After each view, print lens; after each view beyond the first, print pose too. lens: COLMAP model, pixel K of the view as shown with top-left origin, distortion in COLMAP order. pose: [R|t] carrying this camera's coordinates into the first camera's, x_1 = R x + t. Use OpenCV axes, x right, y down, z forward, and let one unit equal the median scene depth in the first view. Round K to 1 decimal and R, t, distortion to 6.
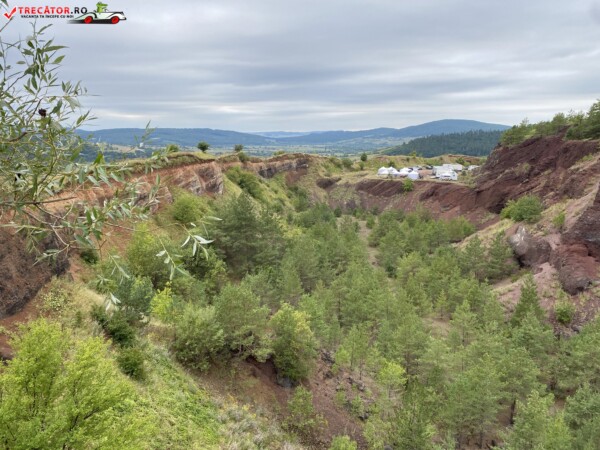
lens RADIAL K [[454.8, 0, 287.4], [0, 454.8, 223.1], [0, 0, 1]] dist [0.005698, -0.007509]
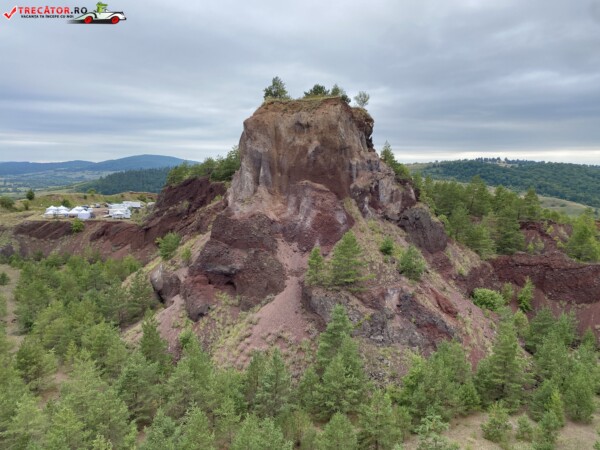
lens RADIAL K [[454.3, 0, 300.6], [0, 454.3, 224.8], [0, 0, 1]] dist [0.038845, -0.039048]
pose [[0.797102, -0.052599, 0.601550, 0.108473], [0.094739, 0.994755, -0.038557, -0.007845], [-0.596366, 0.087724, 0.797904, -0.051035]]
